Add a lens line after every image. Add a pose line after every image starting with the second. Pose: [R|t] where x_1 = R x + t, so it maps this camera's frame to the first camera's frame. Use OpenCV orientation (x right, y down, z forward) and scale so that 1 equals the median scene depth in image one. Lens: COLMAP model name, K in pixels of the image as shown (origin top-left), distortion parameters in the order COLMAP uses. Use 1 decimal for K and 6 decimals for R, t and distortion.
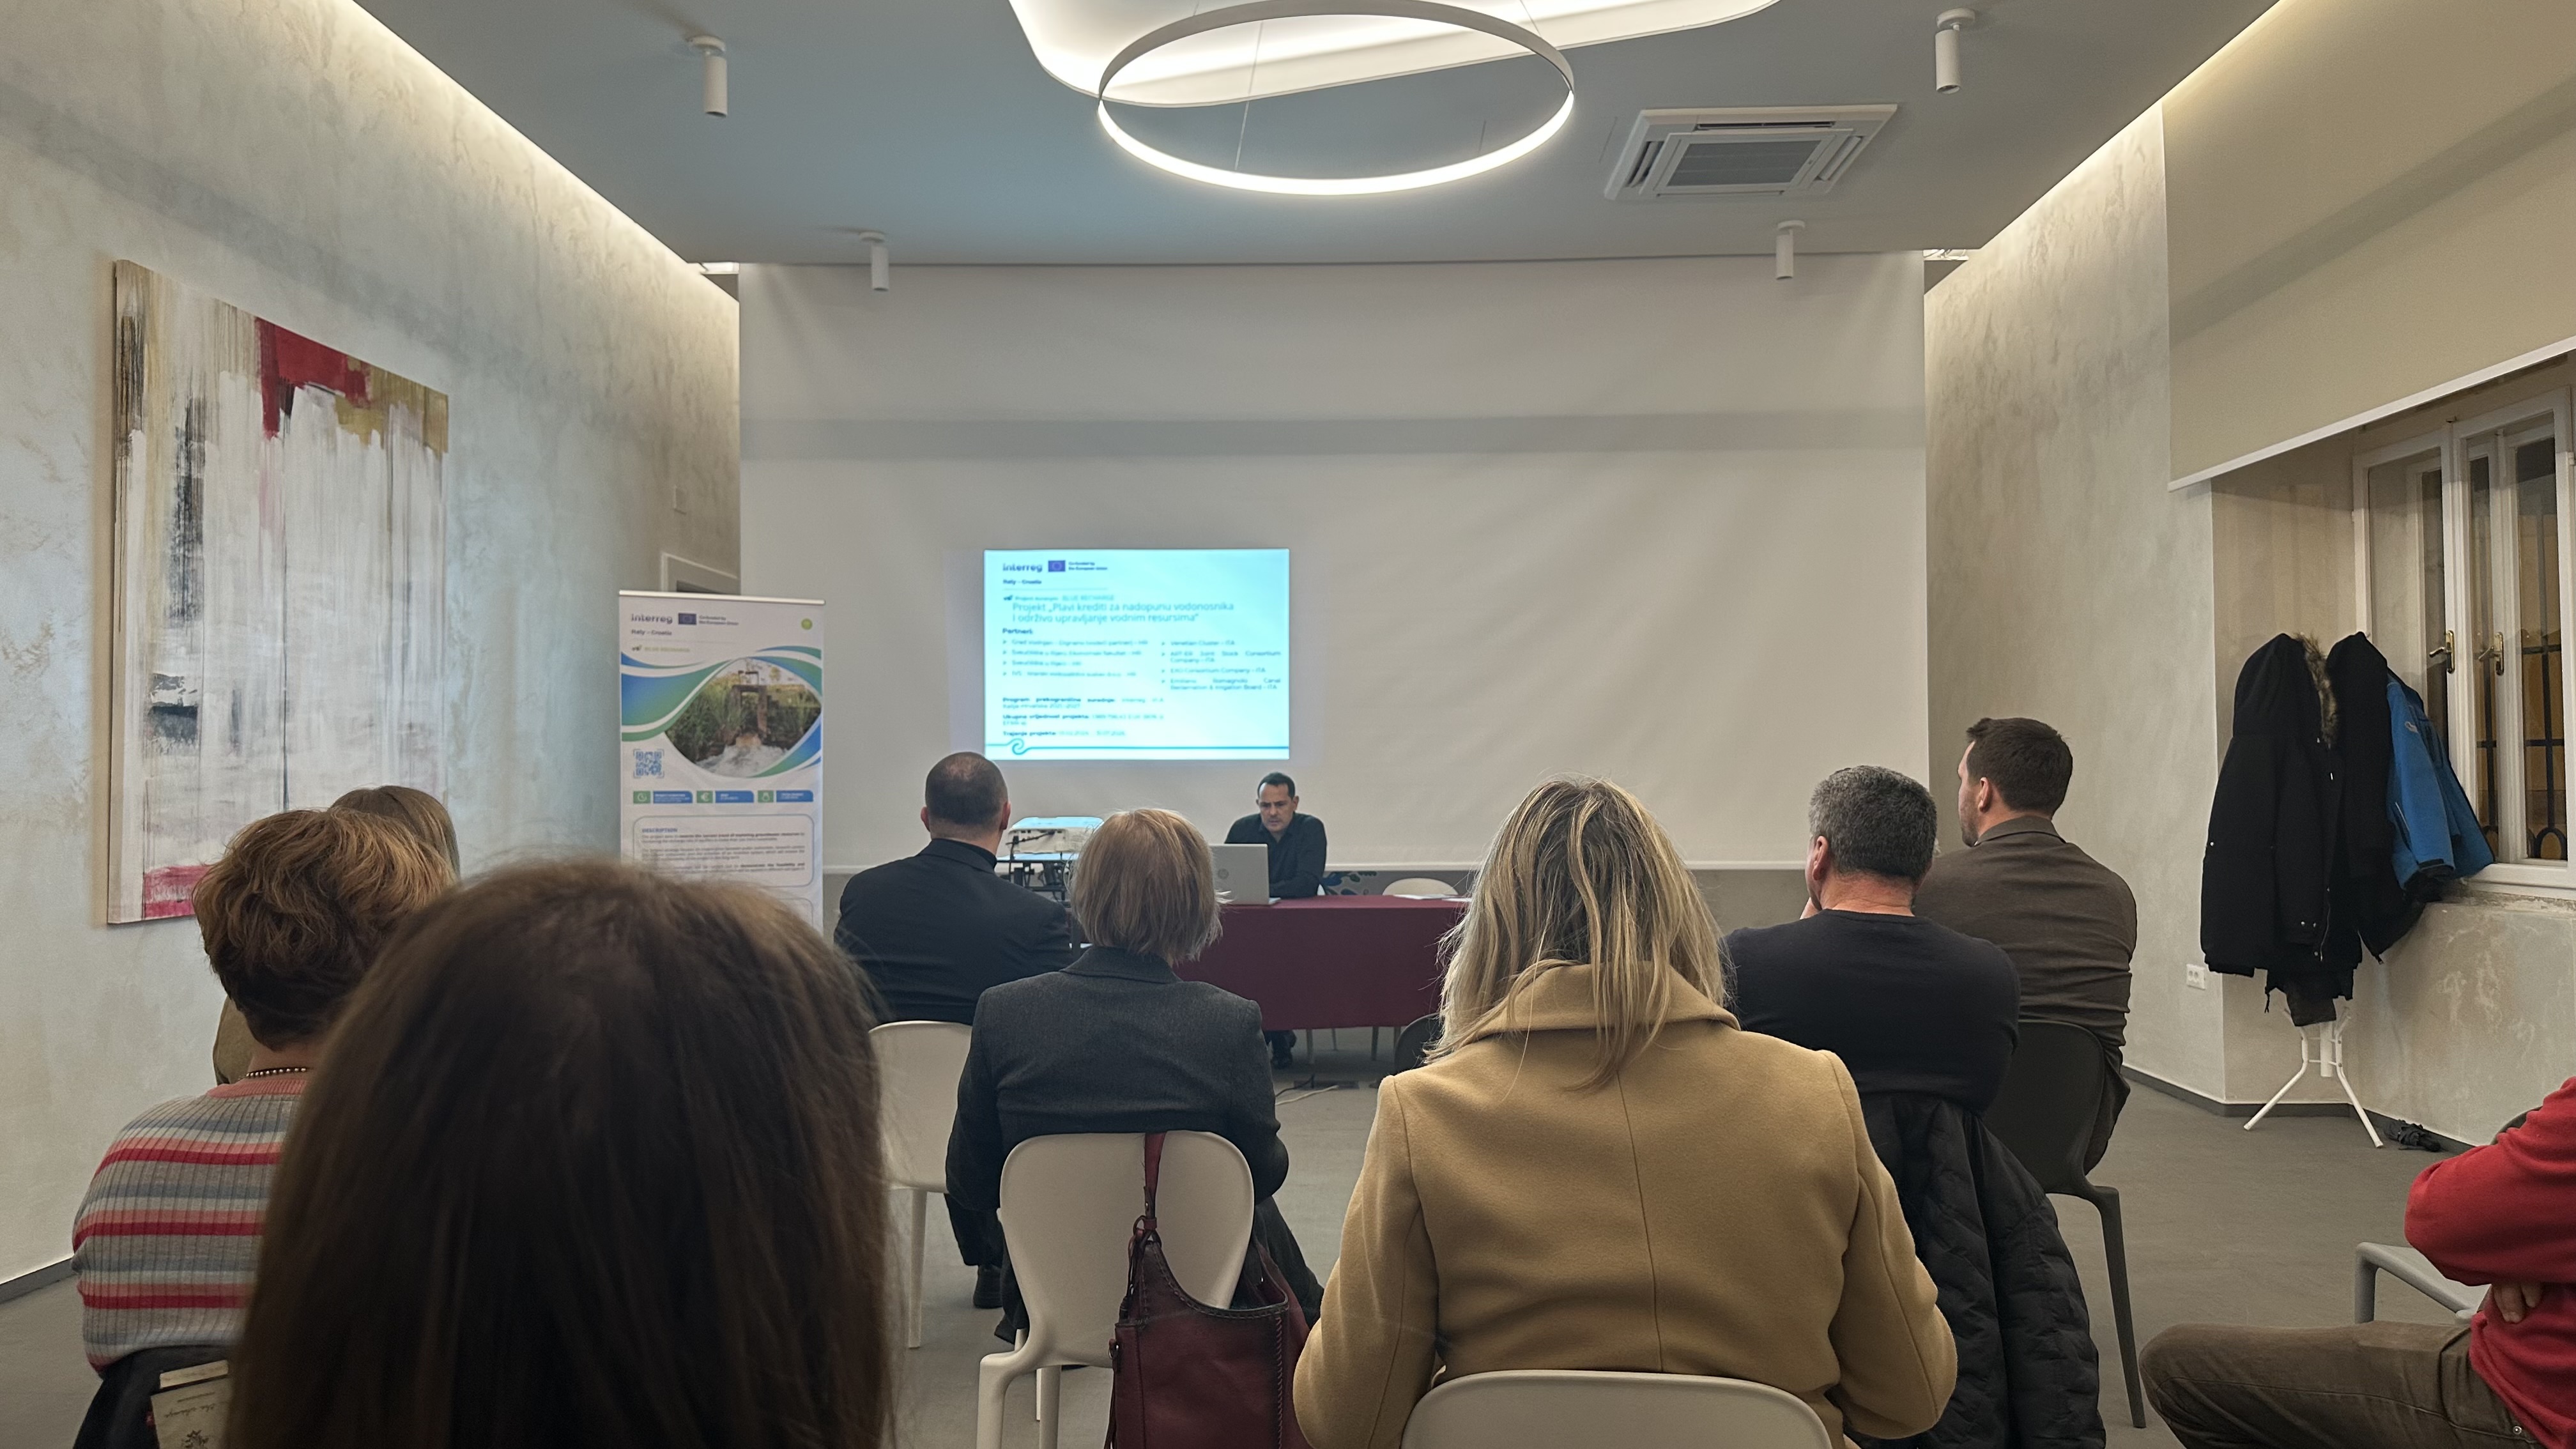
lens RADIAL K [[1772.9, 0, 1288.0], [0, 1772.9, 724.5], [0, 0, 1]] dist [0.082903, -0.110780]
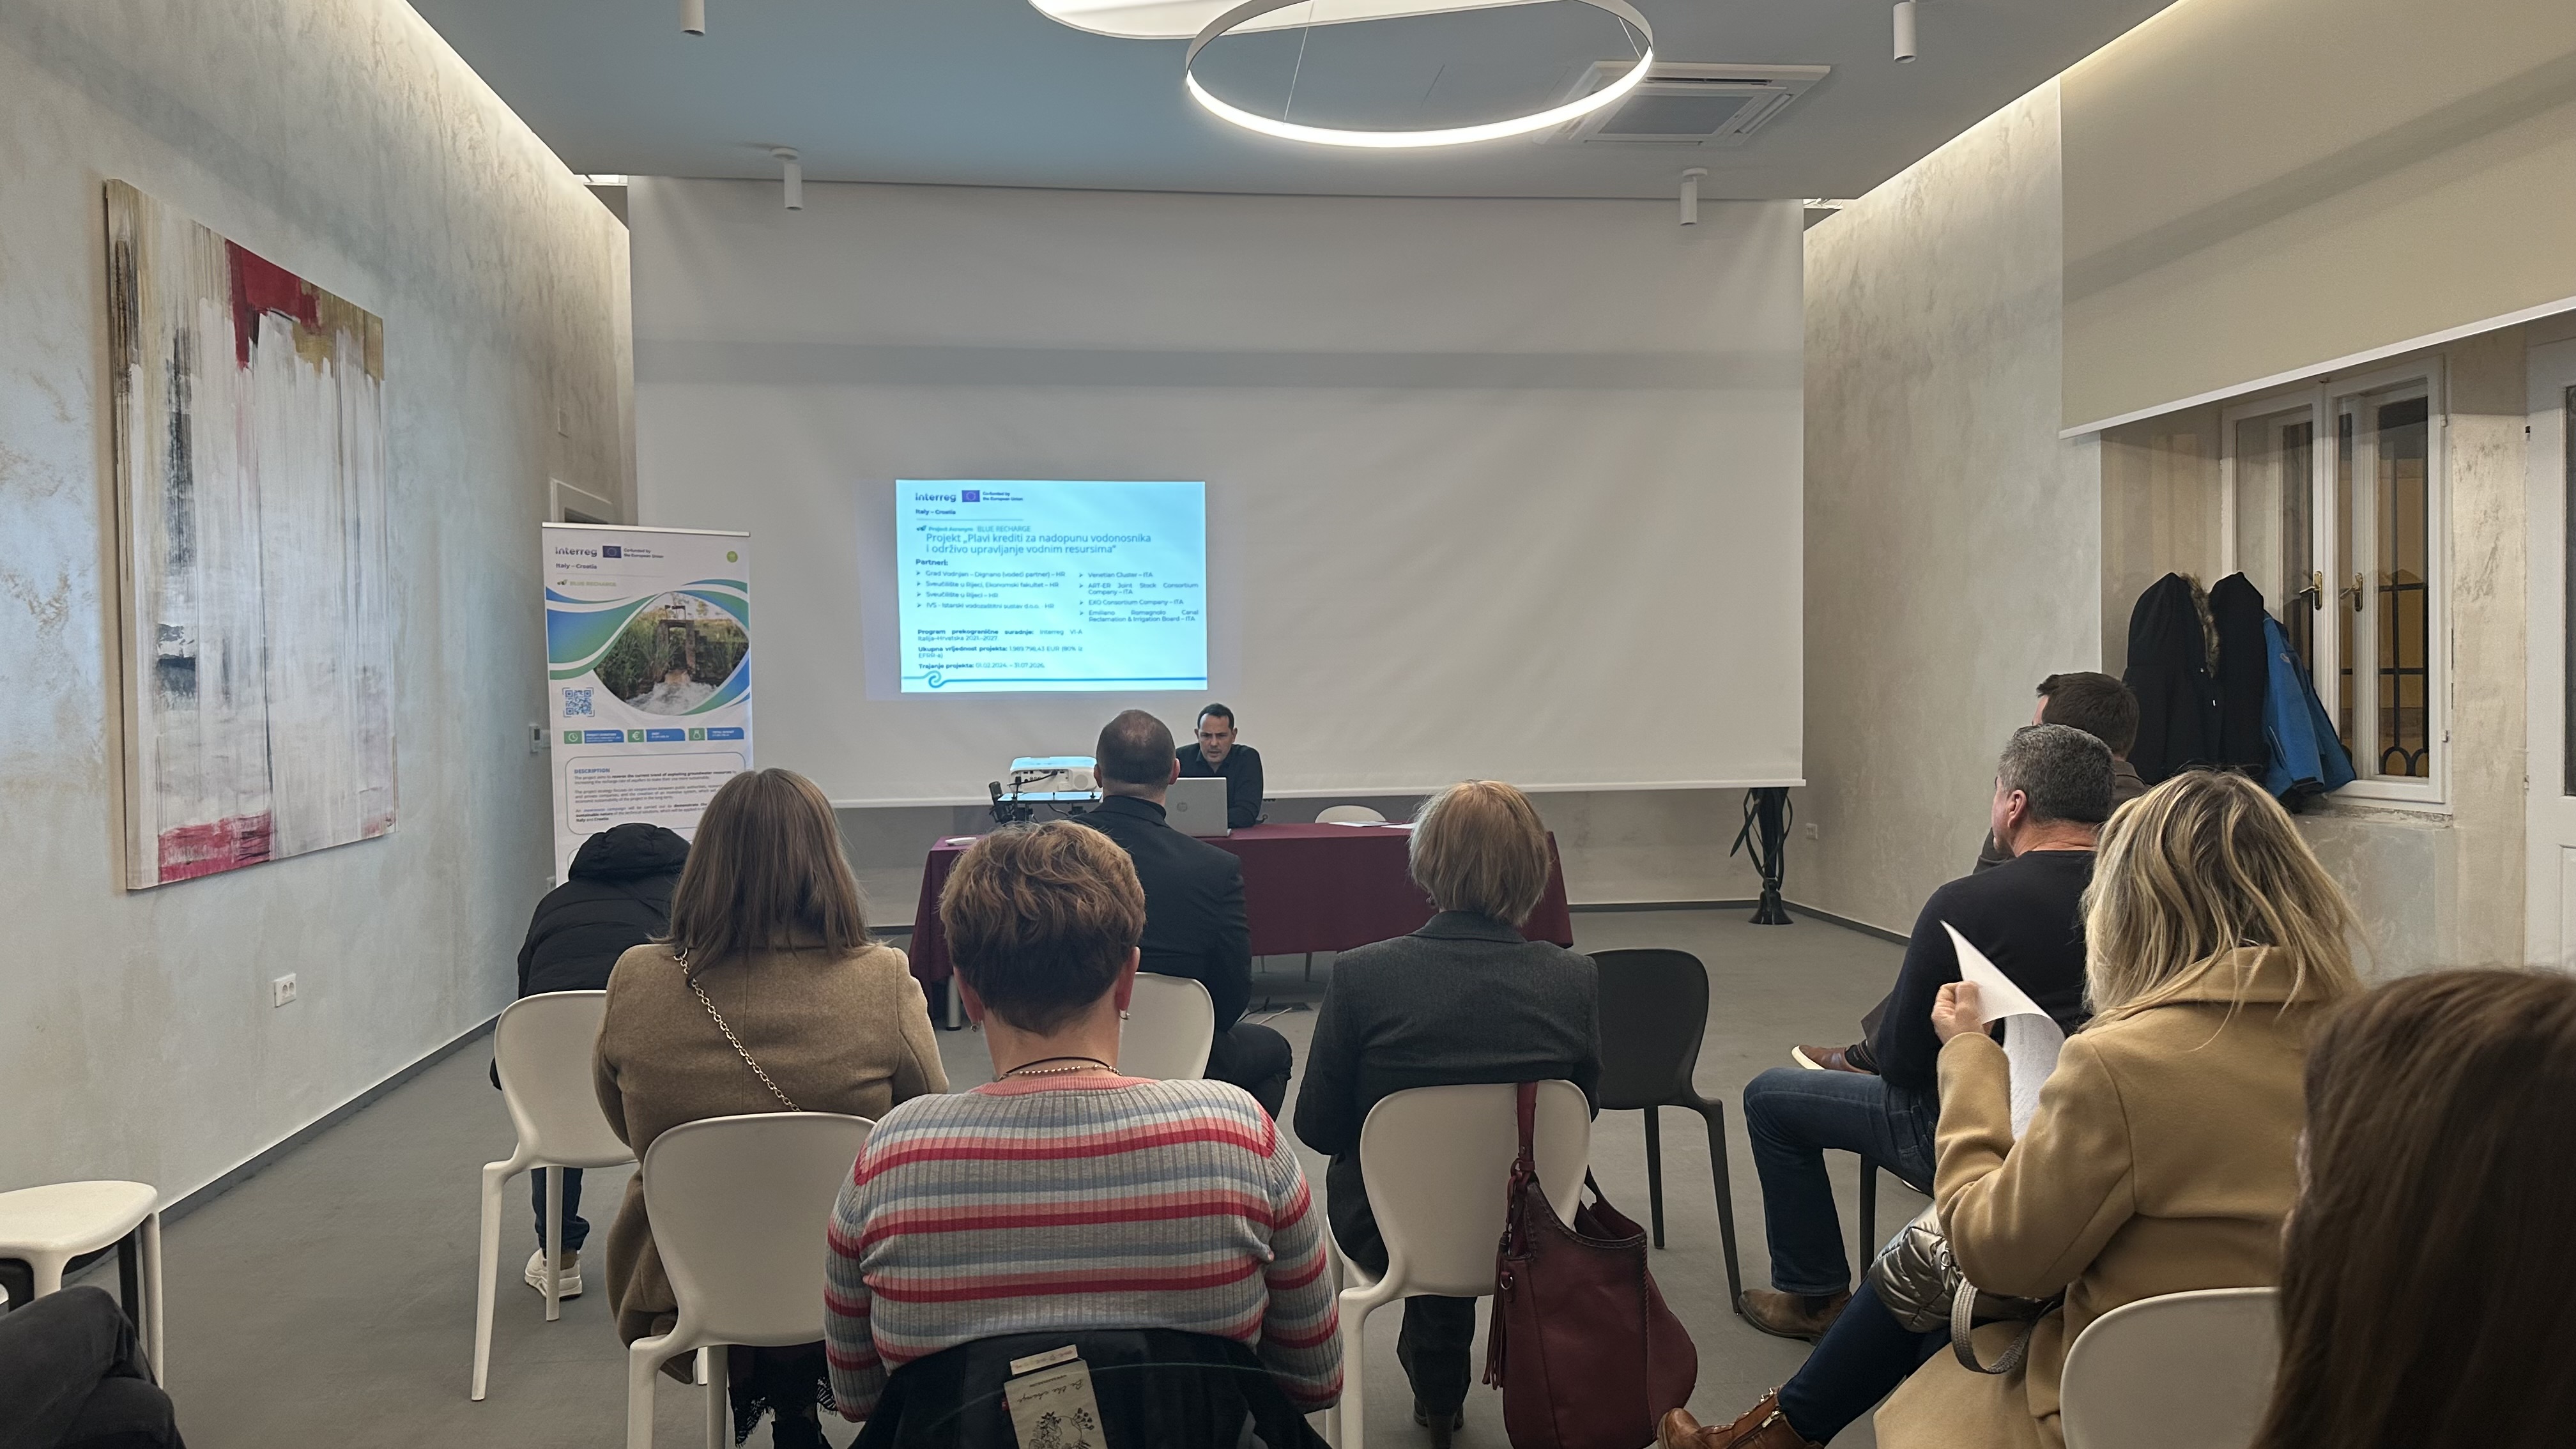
lens RADIAL K [[1767.4, 0, 1288.0], [0, 1767.4, 724.5], [0, 0, 1]] dist [0.082627, -0.100097]
pose [[0.990306, -0.011609, 0.138414, -0.125291], [0.004727, 0.998741, 0.049942, -0.014322], [-0.138820, -0.048804, 0.989114, -0.011463]]
